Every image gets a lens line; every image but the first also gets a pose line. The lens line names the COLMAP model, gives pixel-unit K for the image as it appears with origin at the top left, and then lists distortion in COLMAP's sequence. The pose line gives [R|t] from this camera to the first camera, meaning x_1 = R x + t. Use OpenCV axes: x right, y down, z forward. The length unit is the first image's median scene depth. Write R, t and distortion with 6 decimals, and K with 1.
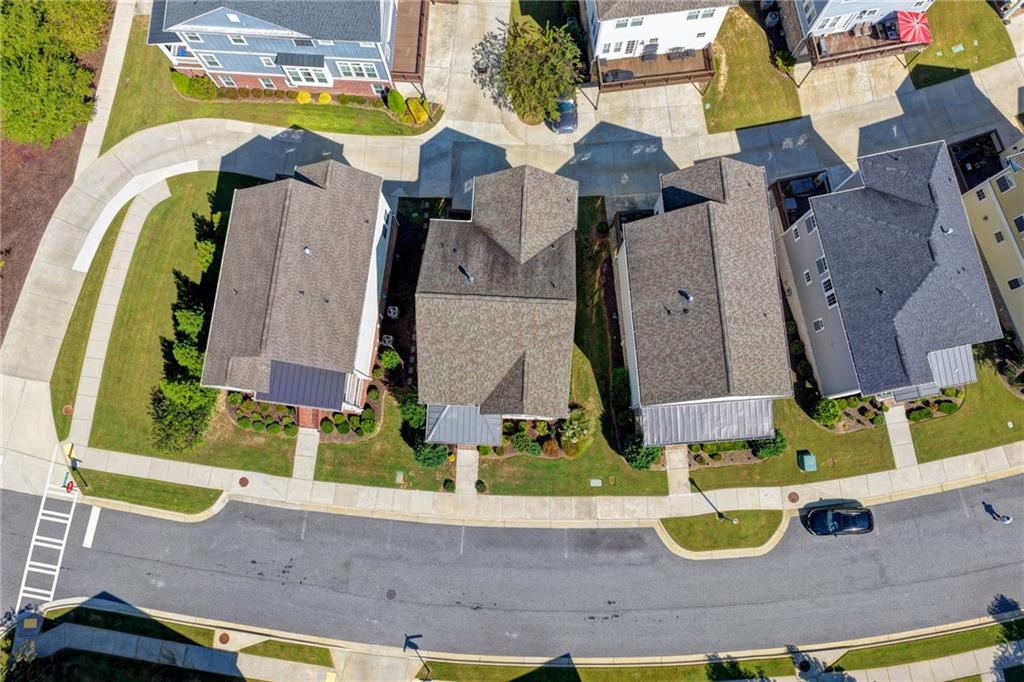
lens RADIAL K [[843.4, 0, 512.0], [0, 843.4, 341.0], [0, 0, 1]] dist [-0.004792, 0.010703]
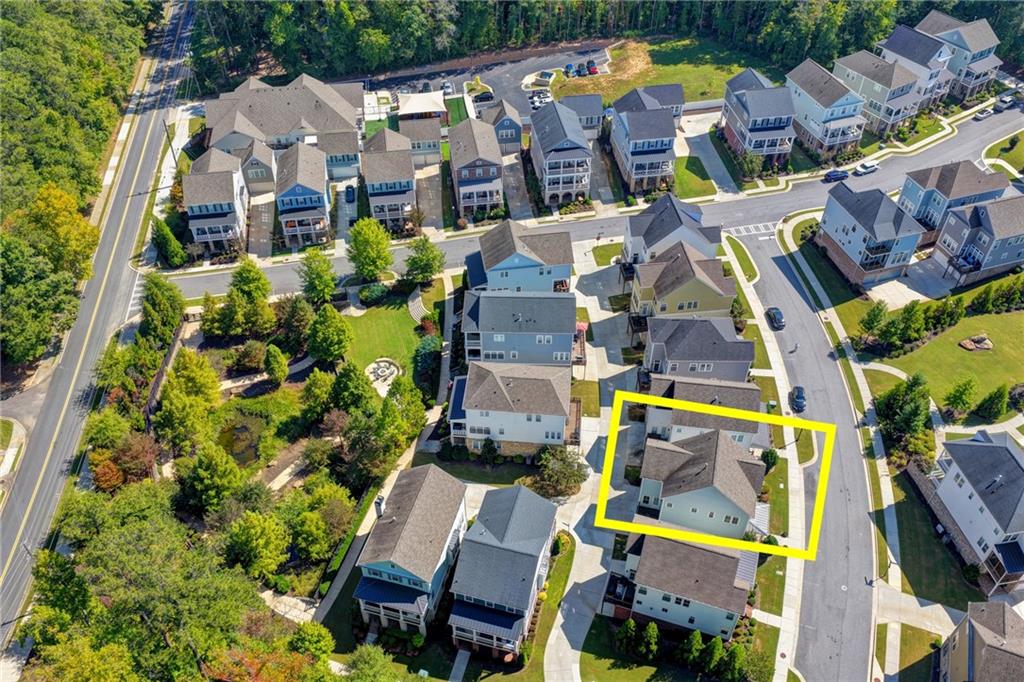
lens RADIAL K [[843.4, 0, 512.0], [0, 843.4, 341.0], [0, 0, 1]] dist [-0.004792, 0.010703]
pose [[0.210616, -0.674608, 0.707492, -1.153065], [0.966822, 0.250767, -0.048705, -0.415654], [-0.144558, 0.694276, 0.705041, -0.525994]]
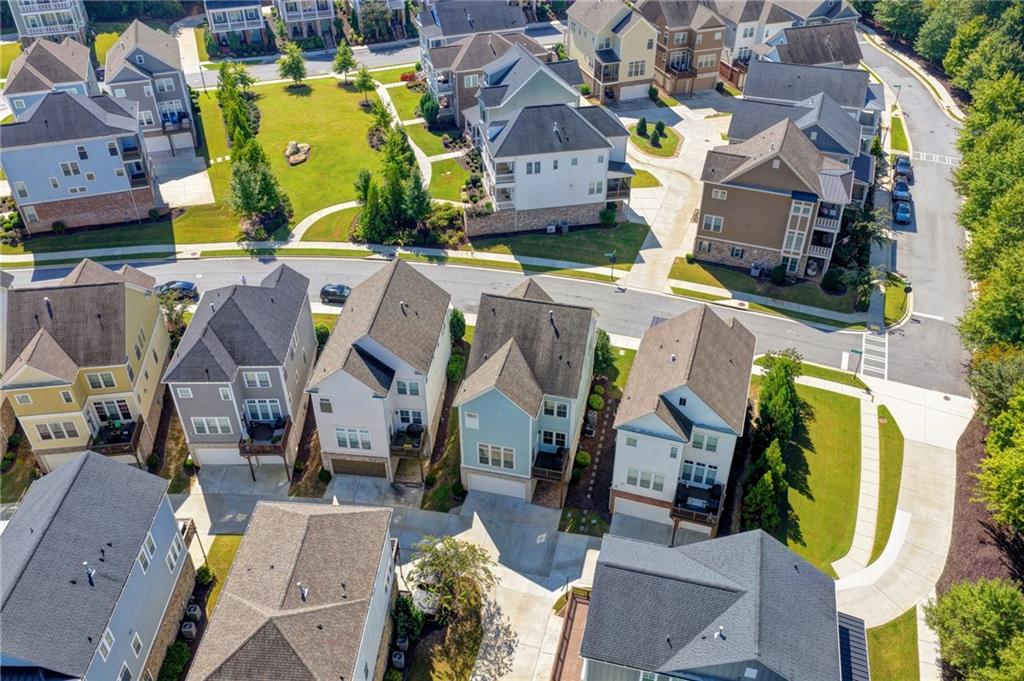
lens RADIAL K [[843.4, 0, 512.0], [0, 843.4, 340.5], [0, 0, 1]] dist [-0.004792, 0.010703]
pose [[-0.982072, -0.106181, 0.155757, -0.162299], [0.187707, -0.474849, 0.859817, -1.029503], [-0.017335, 0.873638, 0.486267, 0.285266]]
